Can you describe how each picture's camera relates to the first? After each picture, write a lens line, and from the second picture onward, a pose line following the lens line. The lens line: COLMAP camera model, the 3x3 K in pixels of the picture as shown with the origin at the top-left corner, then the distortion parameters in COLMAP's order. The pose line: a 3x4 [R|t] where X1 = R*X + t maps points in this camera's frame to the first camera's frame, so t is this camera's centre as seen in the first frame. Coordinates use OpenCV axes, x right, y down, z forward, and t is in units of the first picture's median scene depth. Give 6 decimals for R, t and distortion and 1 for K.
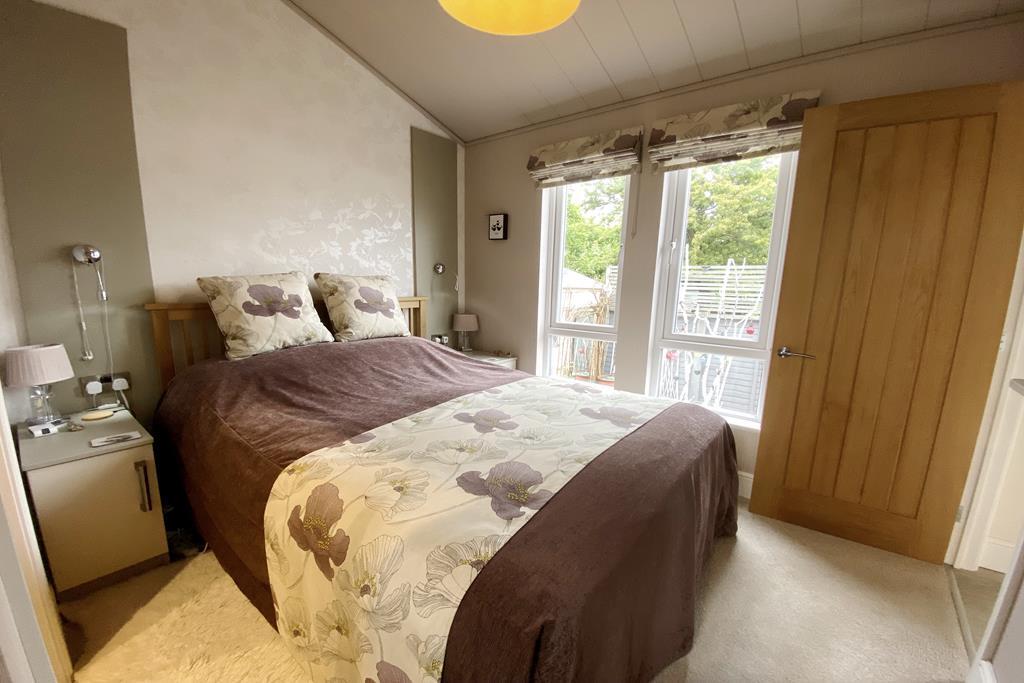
lens RADIAL K [[408.6, 0, 512.1], [0, 408.6, 352.1], [0, 0, 1]] dist [0.021208, -0.020815]
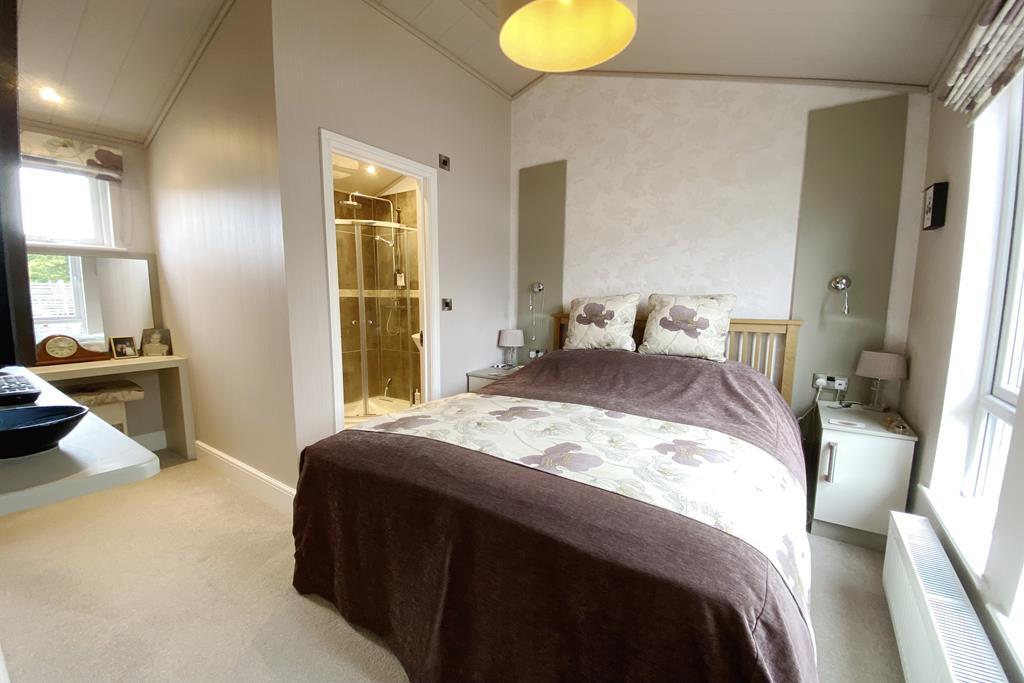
lens RADIAL K [[408.6, 0, 512.1], [0, 408.6, 352.1], [0, 0, 1]] dist [0.021208, -0.020815]
pose [[0.074443, 0.117646, -0.990261, 0.850736], [-0.174976, 0.979152, 0.103172, -0.100107], [0.981754, 0.165591, 0.093476, 0.649061]]
